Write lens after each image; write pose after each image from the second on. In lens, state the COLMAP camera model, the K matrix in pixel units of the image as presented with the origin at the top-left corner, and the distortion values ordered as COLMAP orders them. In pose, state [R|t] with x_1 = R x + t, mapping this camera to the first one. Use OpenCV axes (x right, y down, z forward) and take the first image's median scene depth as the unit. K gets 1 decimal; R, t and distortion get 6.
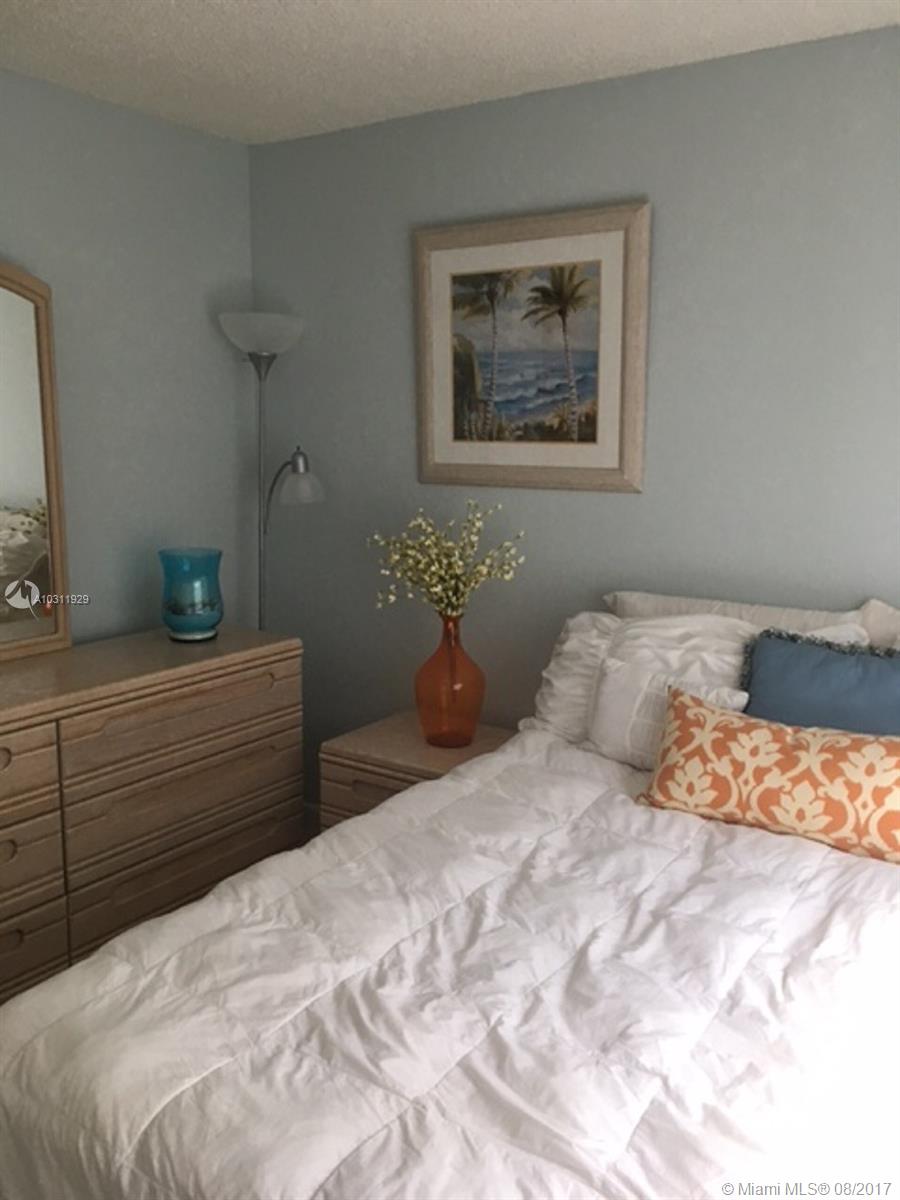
lens RADIAL K [[1027.9, 0, 449.6], [0, 1027.9, 600.9], [0, 0, 1]] dist [0.068462, -0.080097]
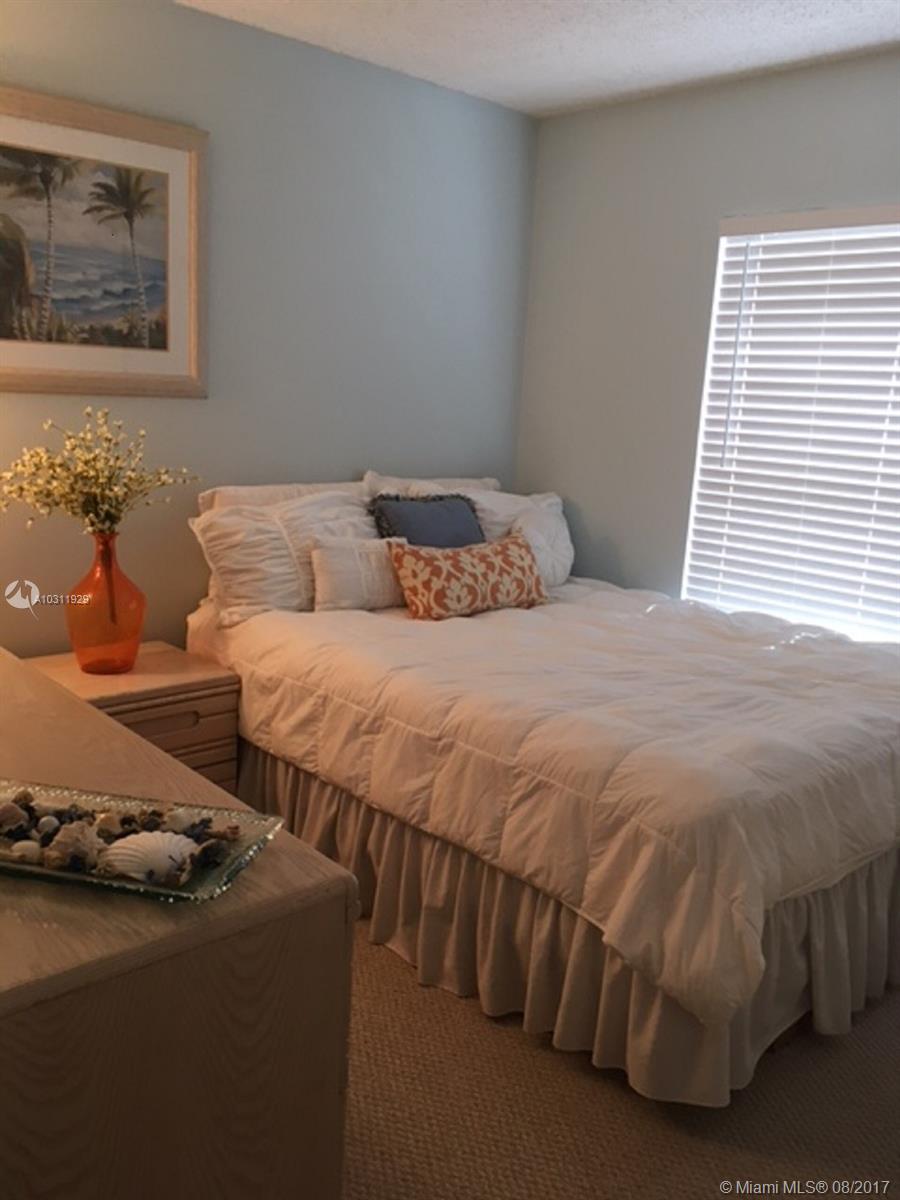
lens RADIAL K [[1027.9, 0, 449.4], [0, 1027.9, 599.5], [0, 0, 1]] dist [0.068462, -0.080097]
pose [[0.228347, -0.197815, 0.953272, -0.833248], [0.120034, 0.977391, 0.174067, -0.052713], [-0.966152, 0.074677, 0.246929, 0.467602]]
